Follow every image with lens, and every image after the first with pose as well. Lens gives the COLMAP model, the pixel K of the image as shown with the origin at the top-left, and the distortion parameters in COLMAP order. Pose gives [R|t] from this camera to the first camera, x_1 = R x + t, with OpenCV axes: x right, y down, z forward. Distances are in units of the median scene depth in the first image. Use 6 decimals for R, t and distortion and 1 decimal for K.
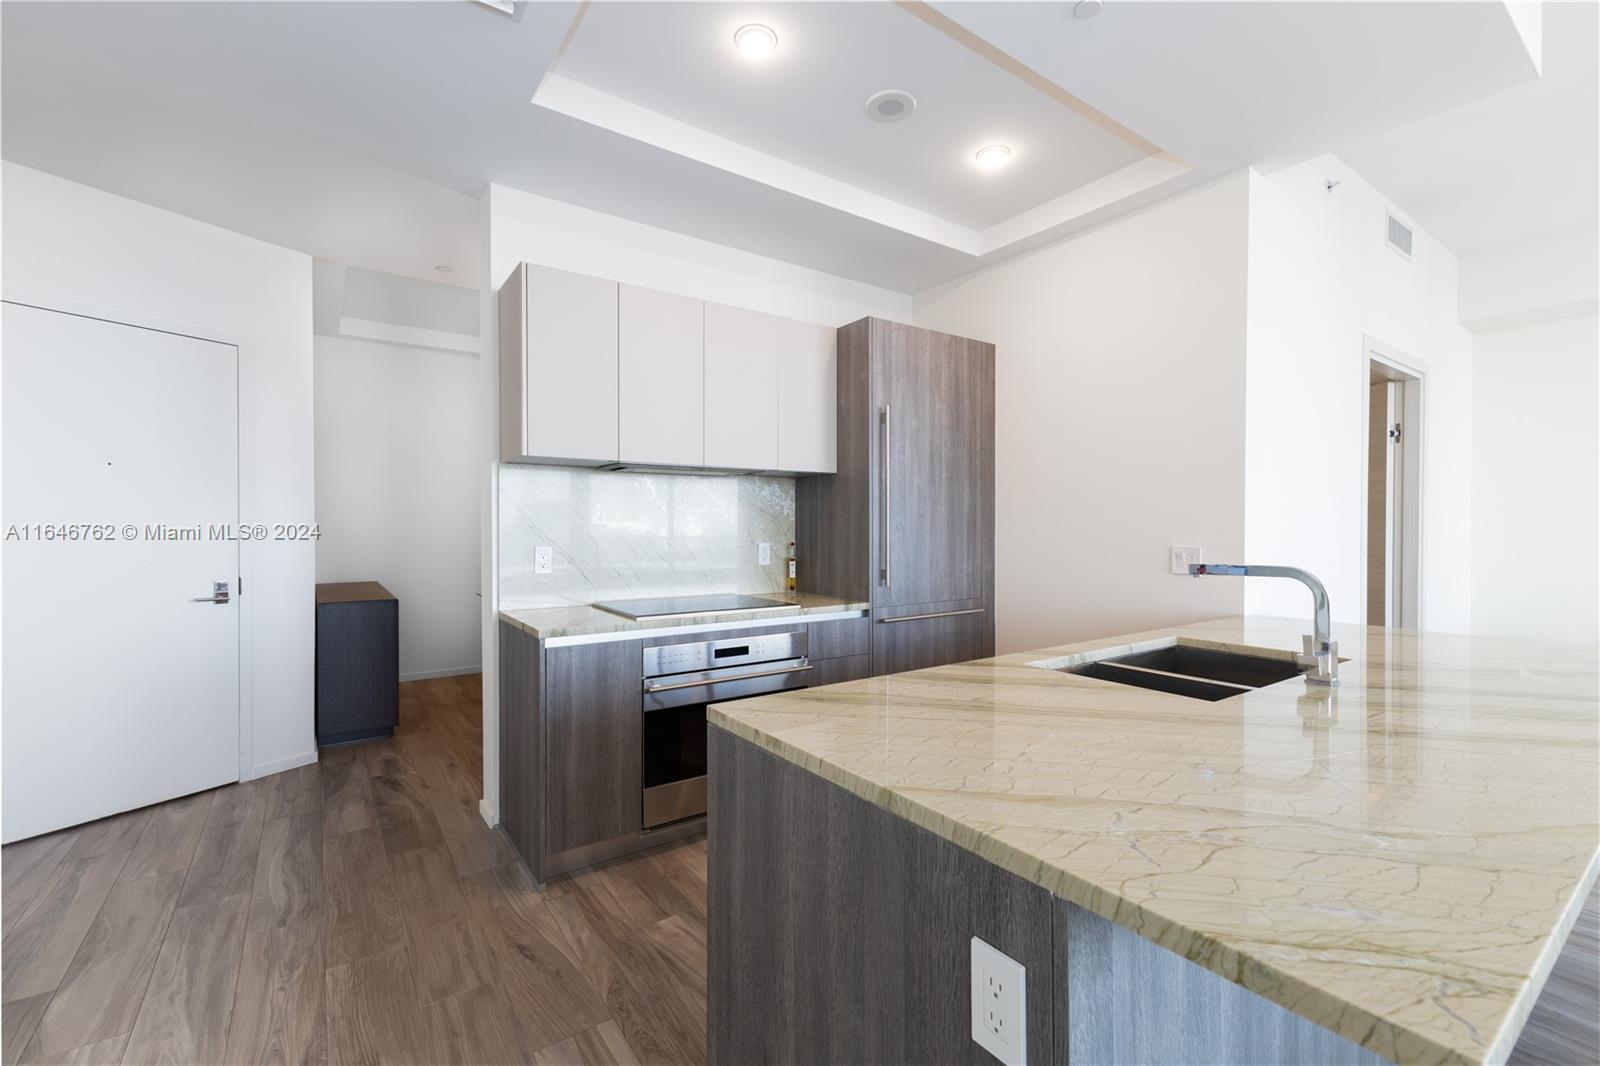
lens RADIAL K [[684.9, 0, 797.7], [0, 684.9, 527.5], [0, 0, 1]] dist [-0.004584, -0.002034]
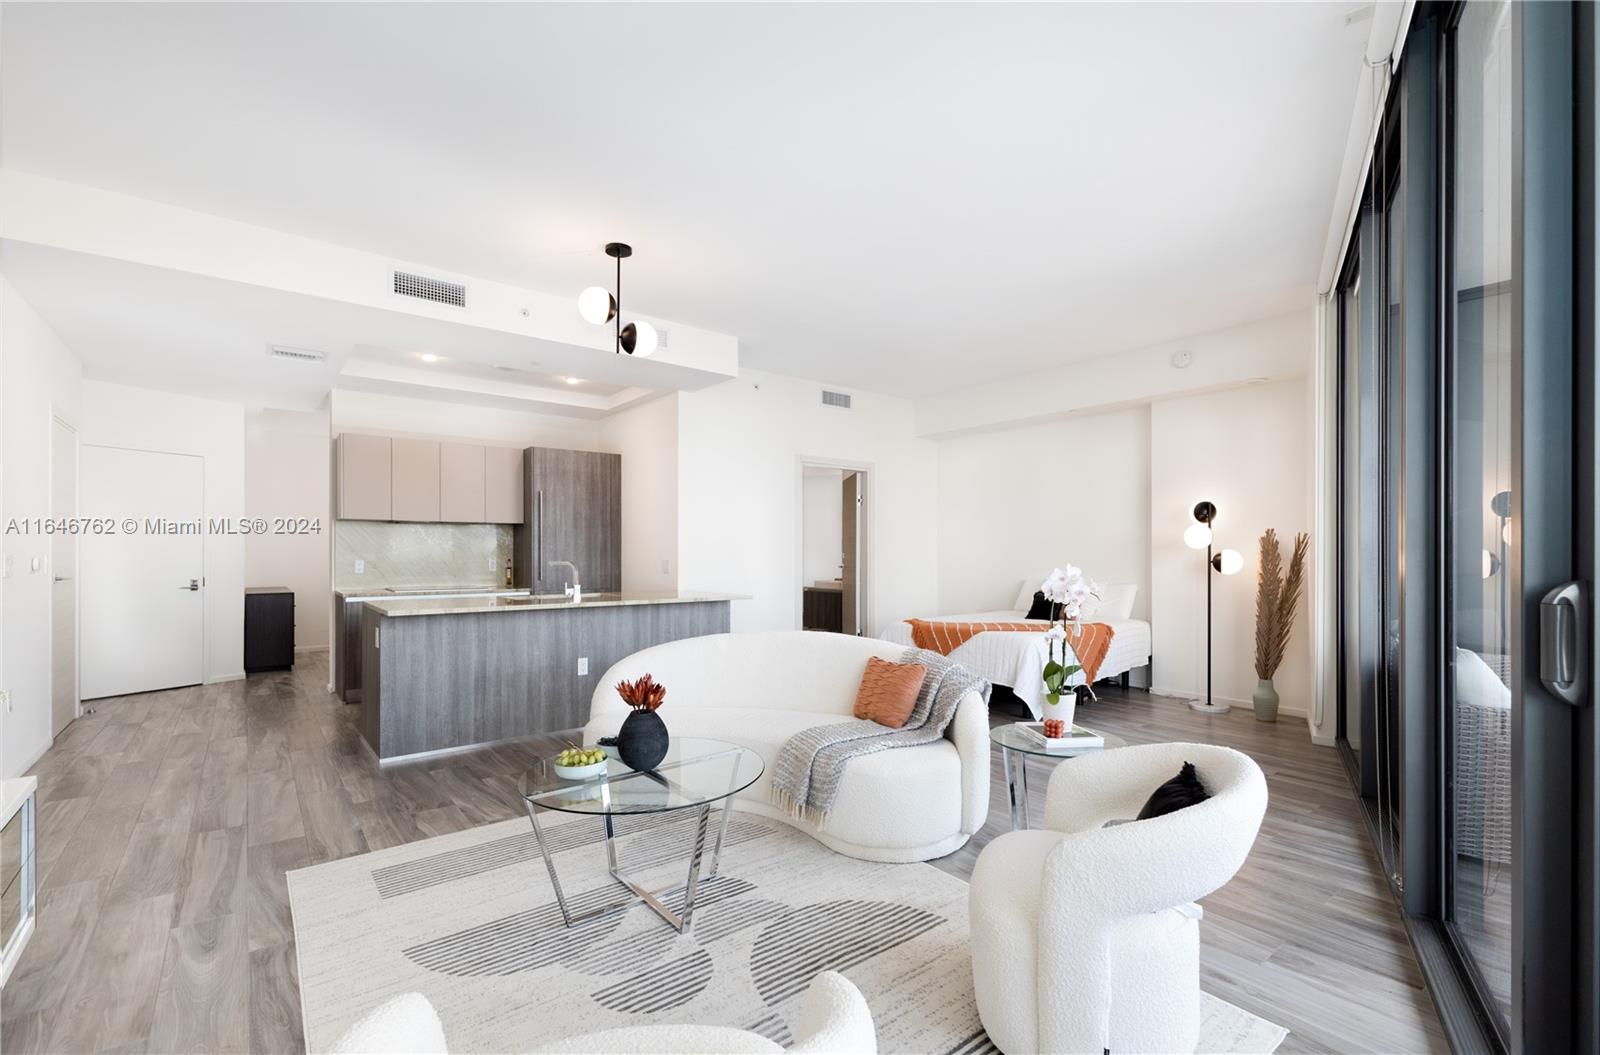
lens RADIAL K [[707.0, 0, 801.9], [0, 707.0, 539.7], [0, 0, 1]] dist [-0.003613, -0.000060]
pose [[0.998605, 0.001816, 0.052764, 0.735391], [-0.000920, 0.999855, -0.017008, 0.001018], [-0.052788, 0.016936, 0.998462, -1.042954]]
